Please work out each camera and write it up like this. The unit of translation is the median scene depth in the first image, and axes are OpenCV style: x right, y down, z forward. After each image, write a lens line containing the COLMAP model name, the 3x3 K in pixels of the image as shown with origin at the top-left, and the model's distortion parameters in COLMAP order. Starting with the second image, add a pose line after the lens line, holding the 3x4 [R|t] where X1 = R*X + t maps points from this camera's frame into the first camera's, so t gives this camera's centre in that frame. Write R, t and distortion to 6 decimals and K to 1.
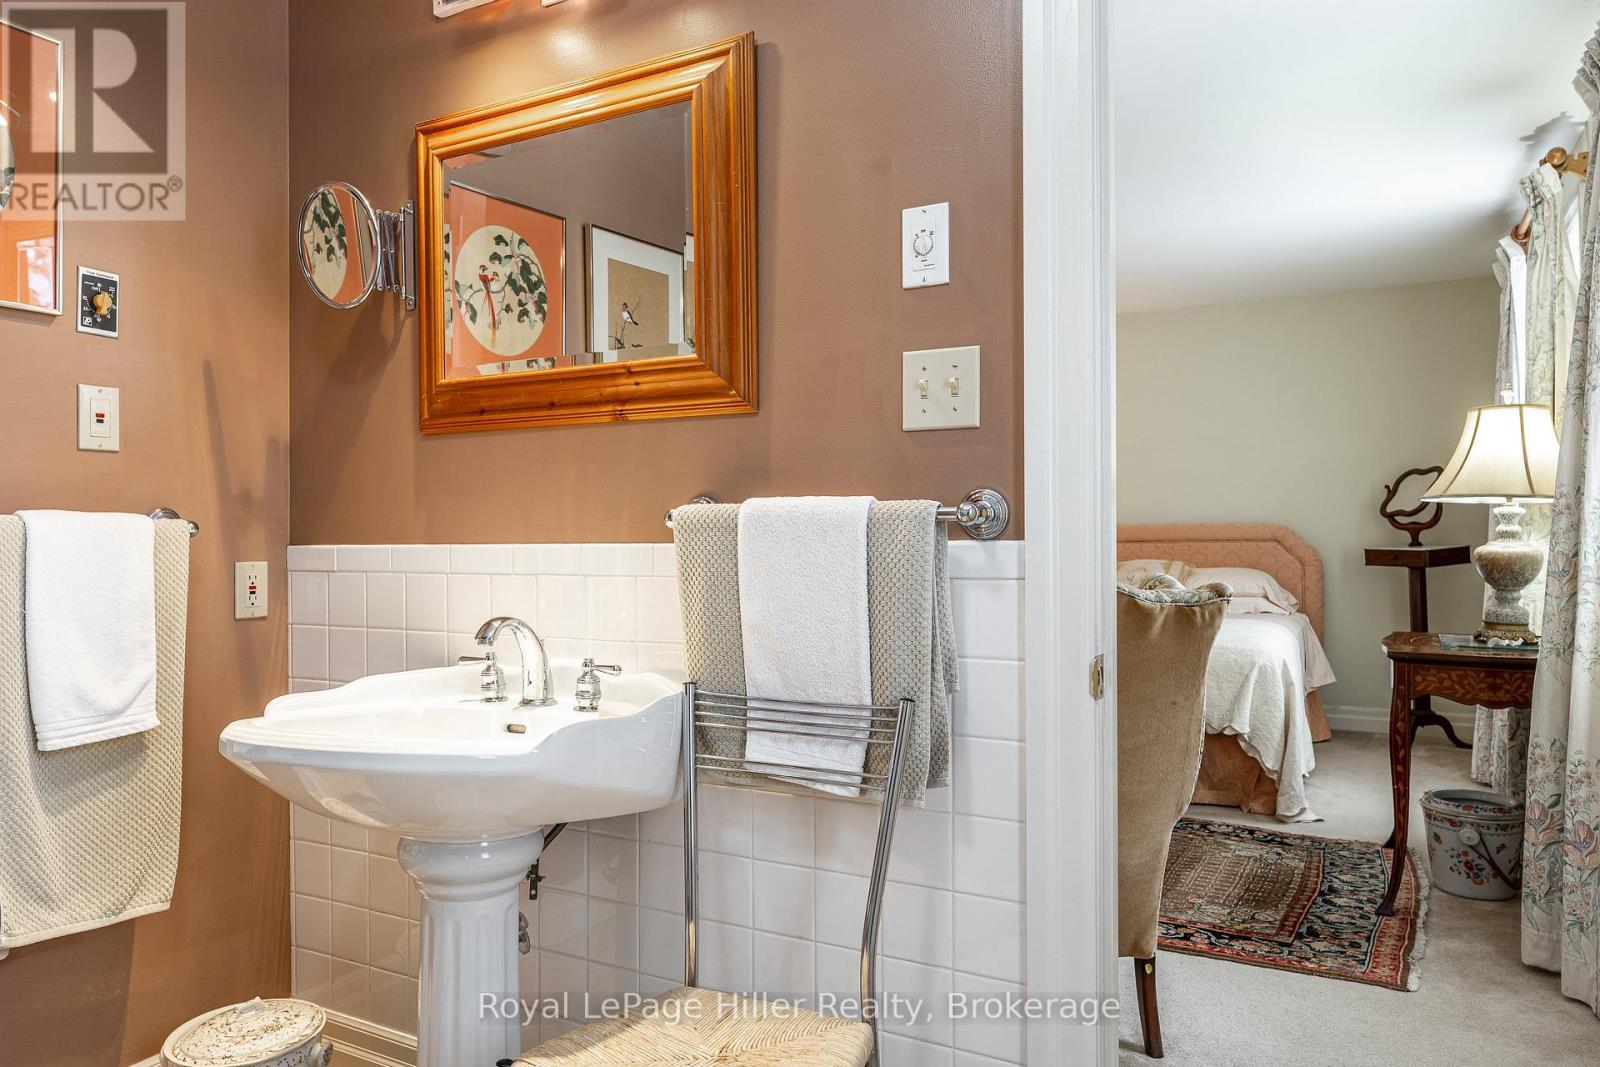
lens RADIAL K [[1066.2, 0, 800.0], [0, 1066.2, 533.5], [0, 0, 1]] dist [-0.002219, -0.000681]
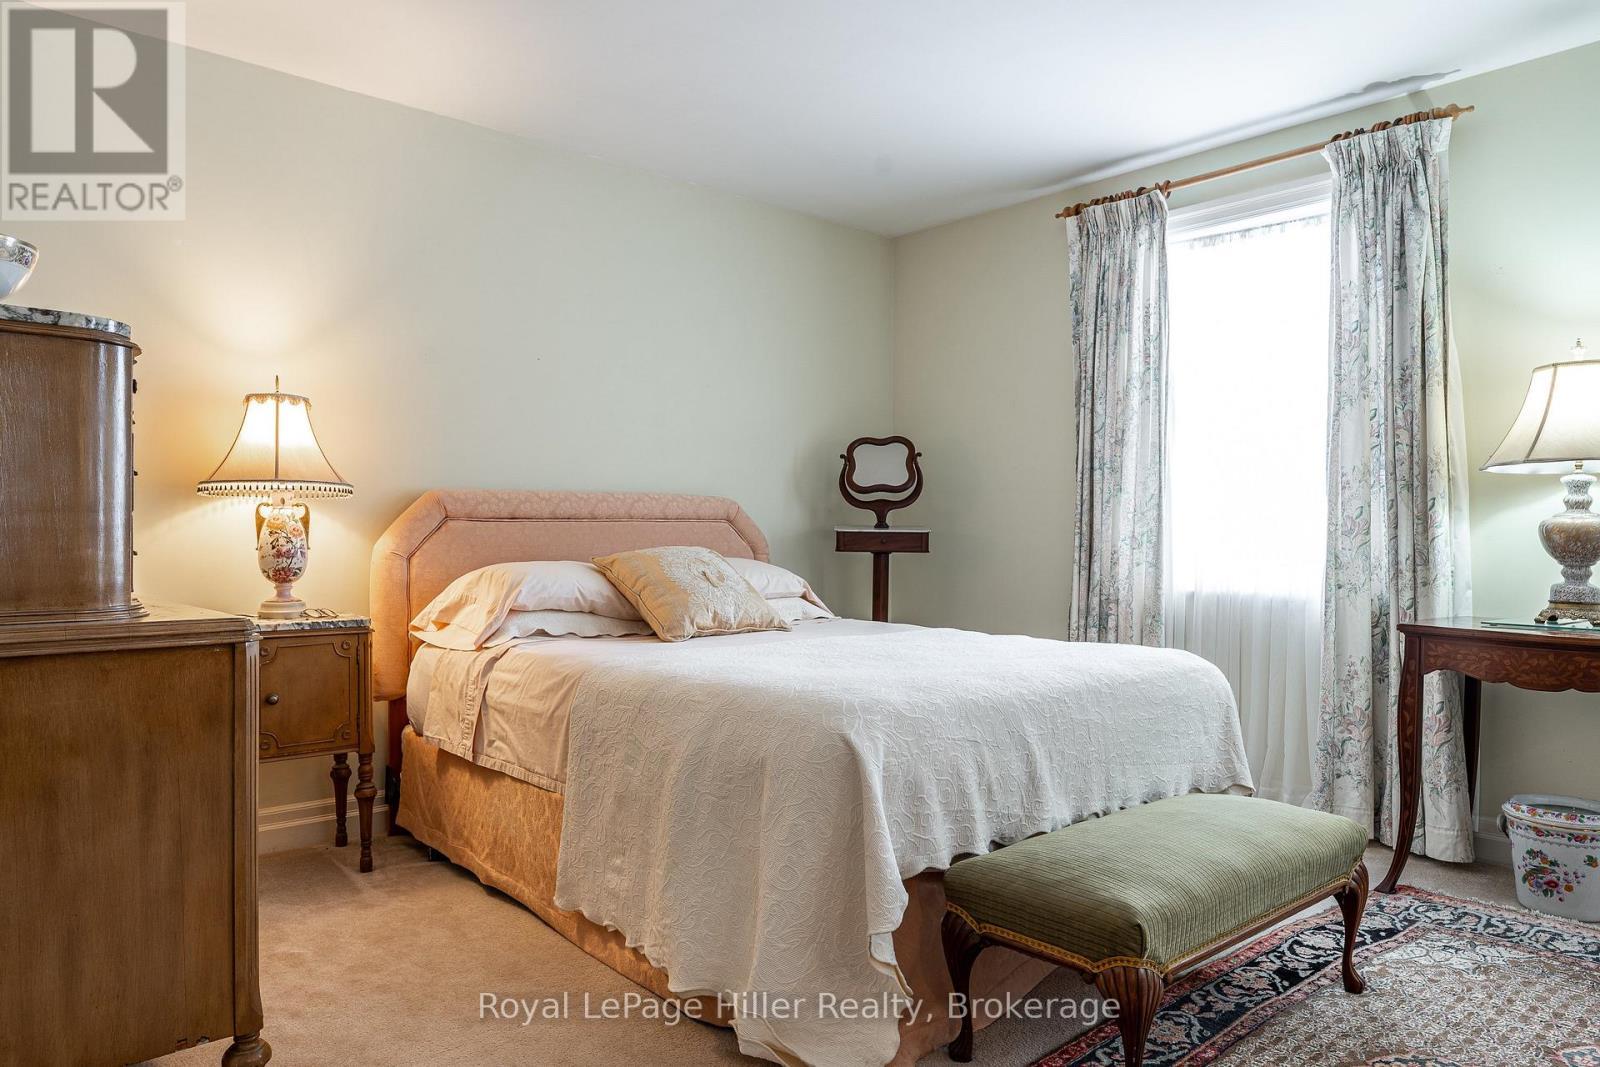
lens RADIAL K [[1066.2, 0, 800.0], [0, 1066.2, 533.5], [0, 0, 1]] dist [-0.002219, -0.000681]
pose [[0.334187, 0.007879, 0.942474, -0.242237], [-0.007737, 0.999954, -0.005616, 0.021179], [-0.942475, -0.005415, 0.334232, 0.773772]]
